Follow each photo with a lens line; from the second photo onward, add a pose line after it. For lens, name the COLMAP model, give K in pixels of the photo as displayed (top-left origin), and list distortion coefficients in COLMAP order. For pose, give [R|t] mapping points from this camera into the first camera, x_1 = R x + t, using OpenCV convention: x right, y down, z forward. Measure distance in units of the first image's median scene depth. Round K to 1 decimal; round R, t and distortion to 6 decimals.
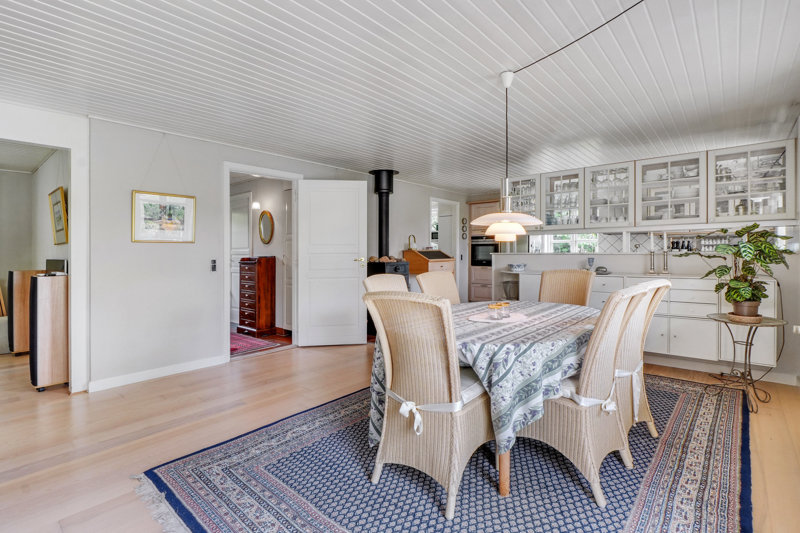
lens RADIAL K [[398.1, 0, 396.8], [0, 398.1, 263.8], [0, 0, 1]] dist [-0.001301, -0.000087]
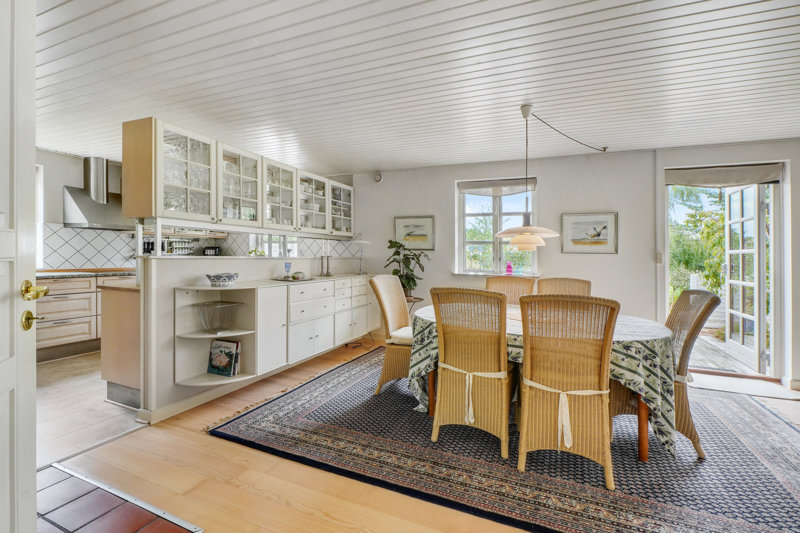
lens RADIAL K [[365.6, 0, 406.9], [0, 365.6, 248.1], [0, 0, 1]] dist [0.003916, 0.000006]
pose [[-0.340647, 0.008498, 0.940153, -0.800673], [-0.007445, 0.999903, -0.011735, -0.061711], [-0.940162, -0.010997, -0.340551, 2.224115]]
